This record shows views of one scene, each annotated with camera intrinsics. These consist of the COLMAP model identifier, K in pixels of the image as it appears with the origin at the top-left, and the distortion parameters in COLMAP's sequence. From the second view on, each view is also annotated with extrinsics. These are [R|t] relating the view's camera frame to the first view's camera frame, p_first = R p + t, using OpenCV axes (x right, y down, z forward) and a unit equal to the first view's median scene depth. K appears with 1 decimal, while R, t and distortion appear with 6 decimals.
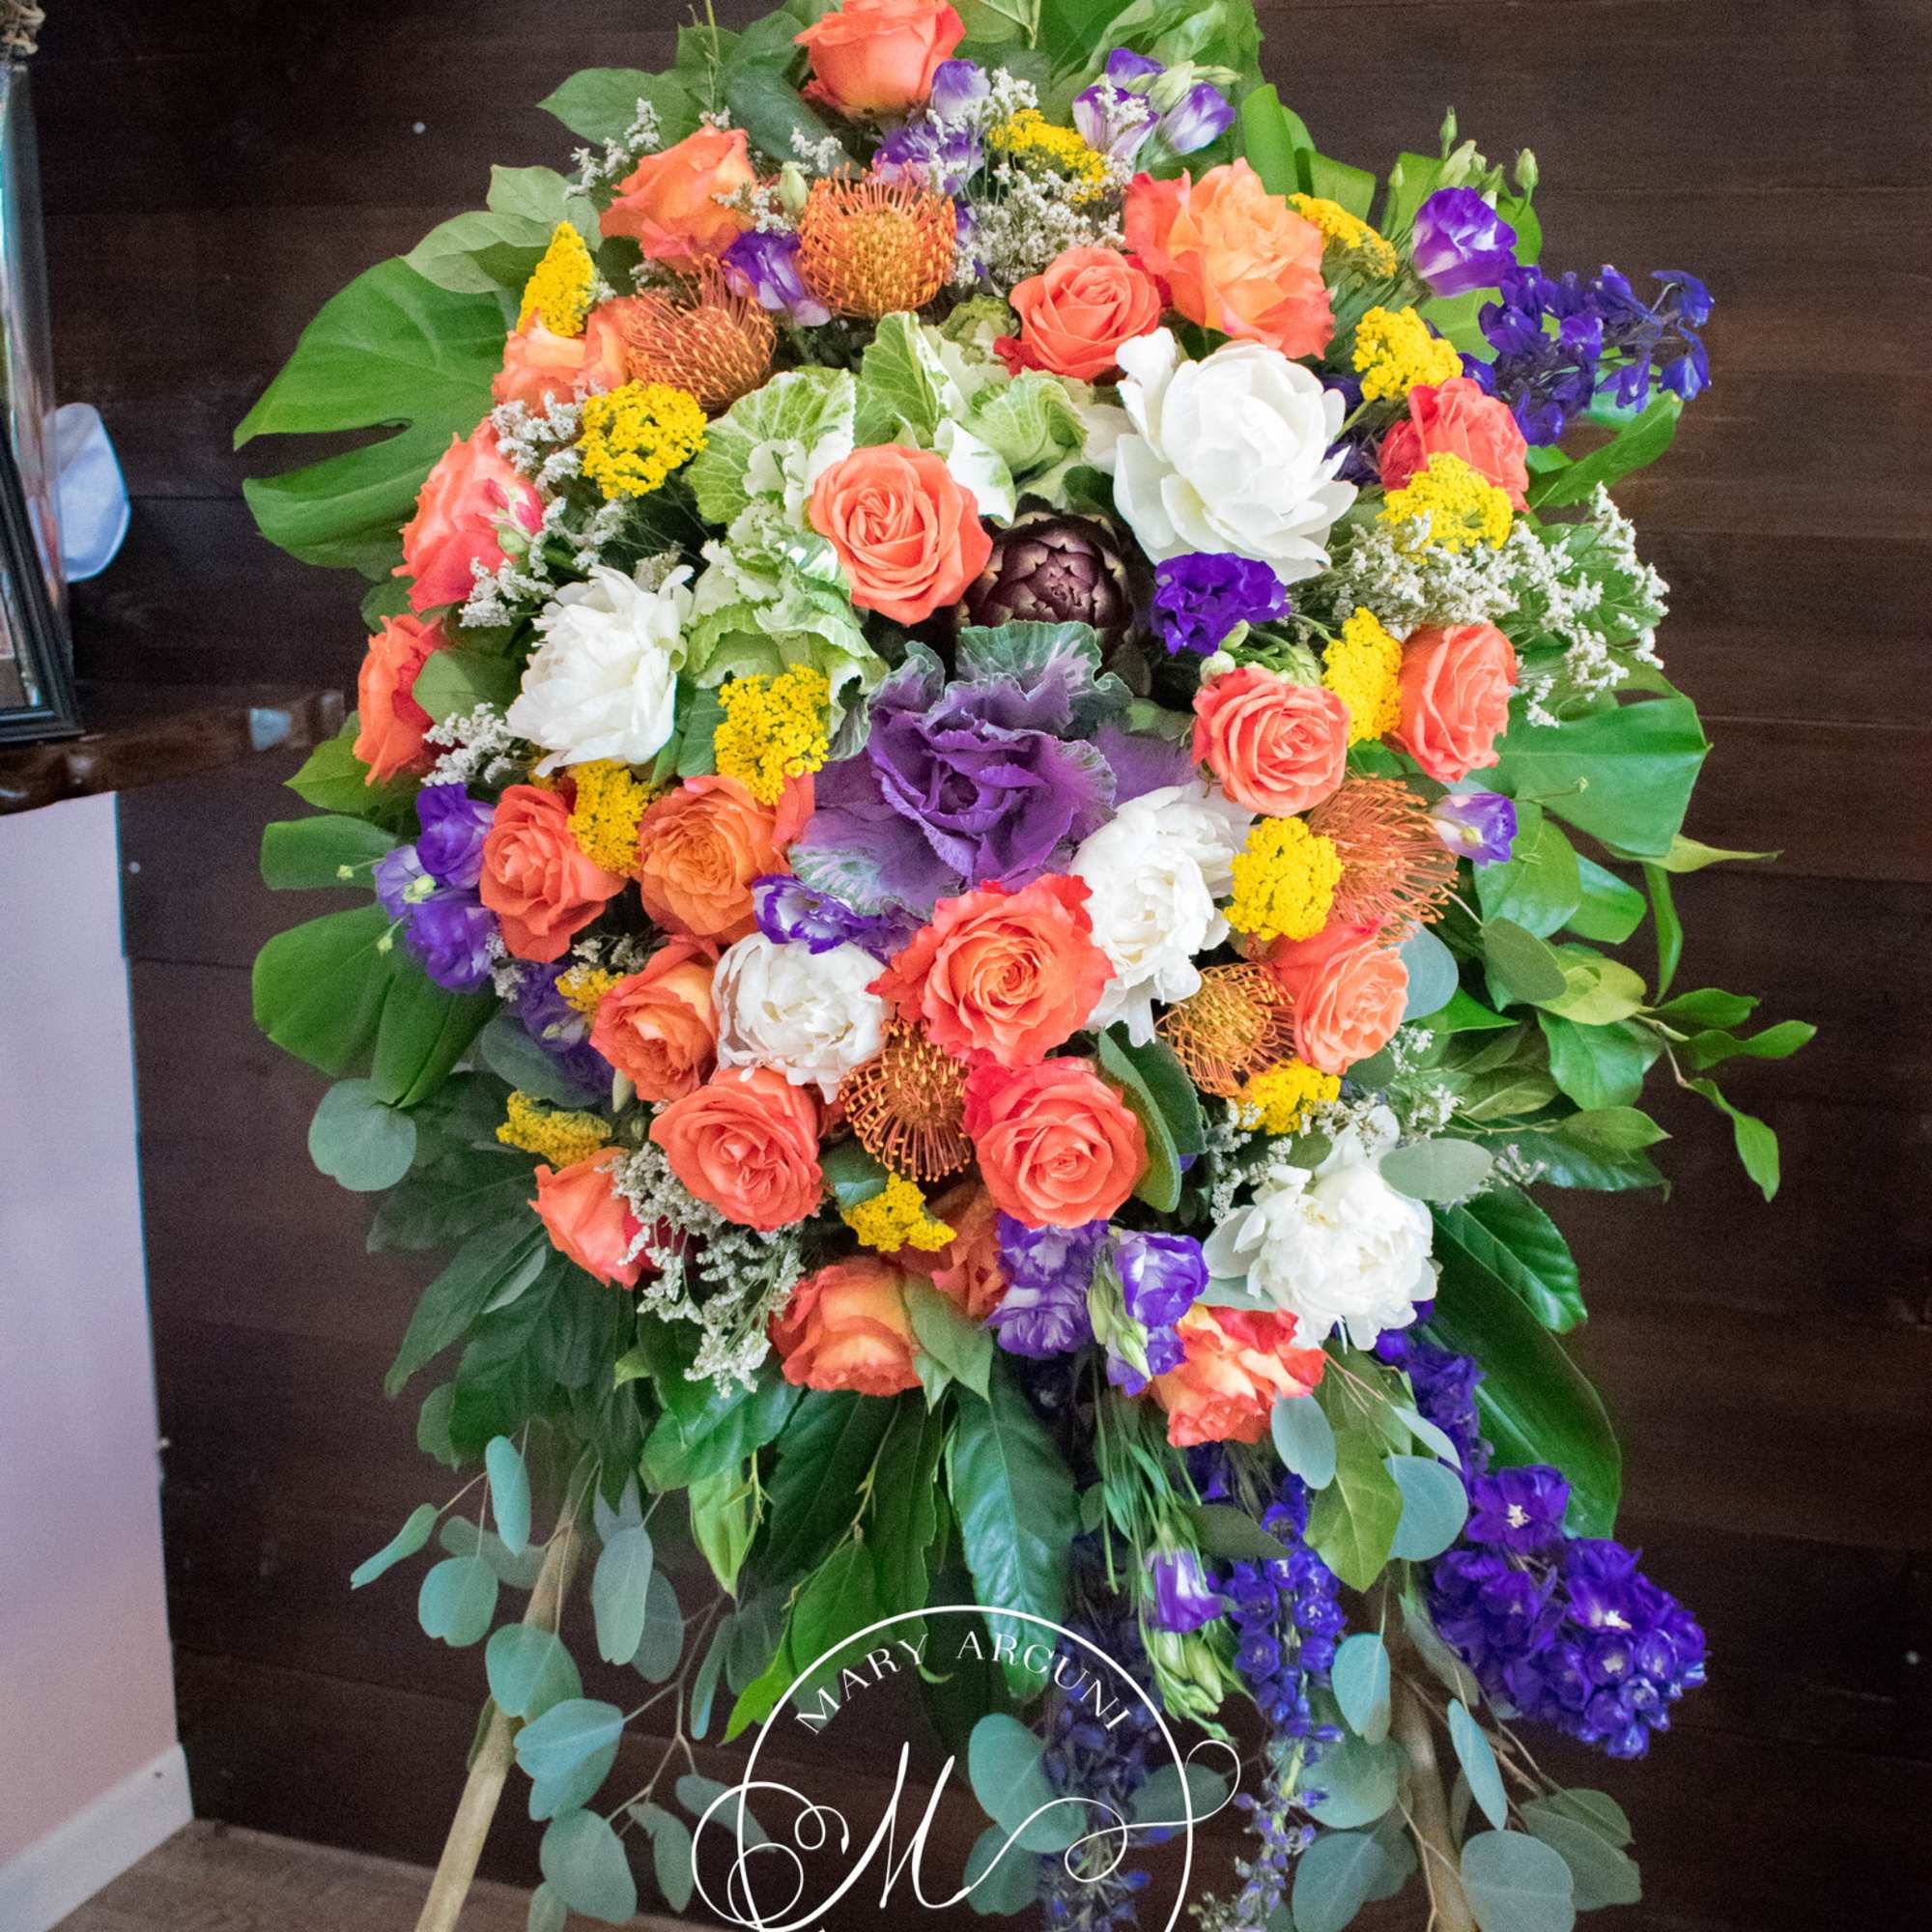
lens RADIAL K [[2157.2, 0, 966.0], [0, 2157.2, 966.0], [0, 0, 1]] dist [-0.011495, -0.024981]
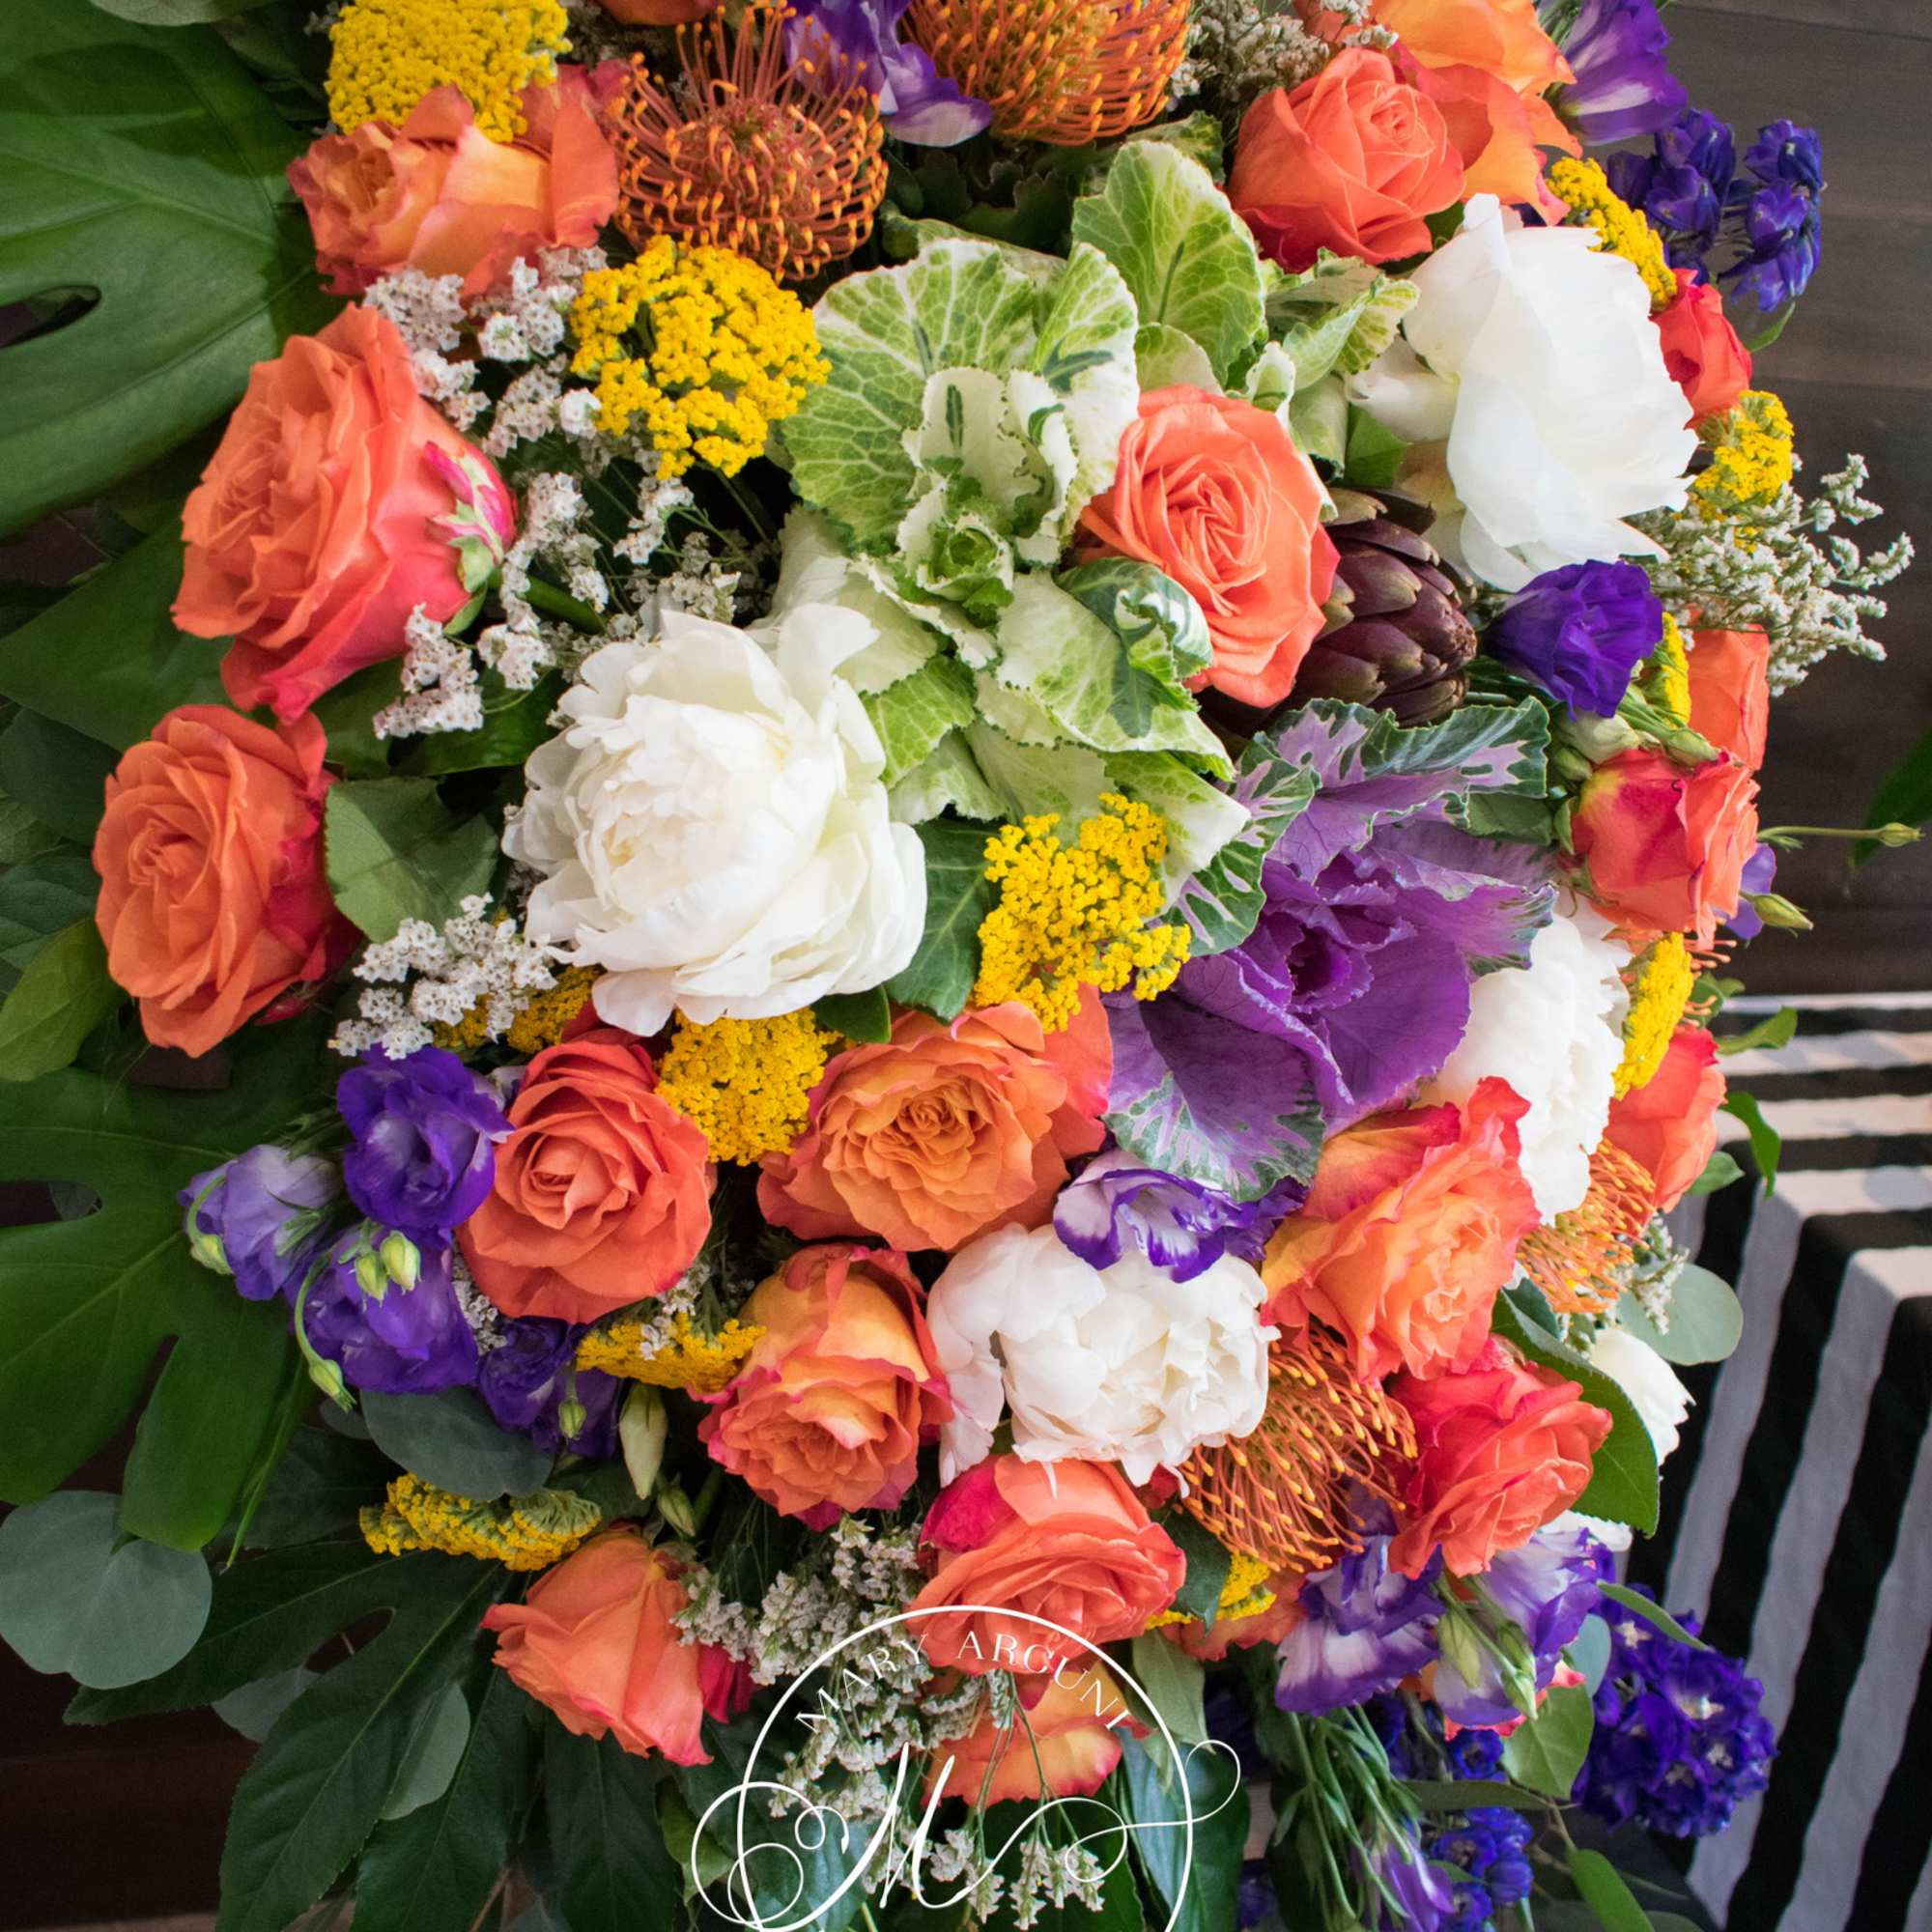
lens RADIAL K [[2008.4, 0, 956.6], [0, 2008.4, 971.4], [0, 0, 1]] dist [0.010952, -0.228293]
pose [[0.866425, -0.142340, 0.478588, -0.357077], [0.063181, 0.982055, 0.177698, -0.182138], [-0.495294, -0.123724, 0.859870, 0.533356]]
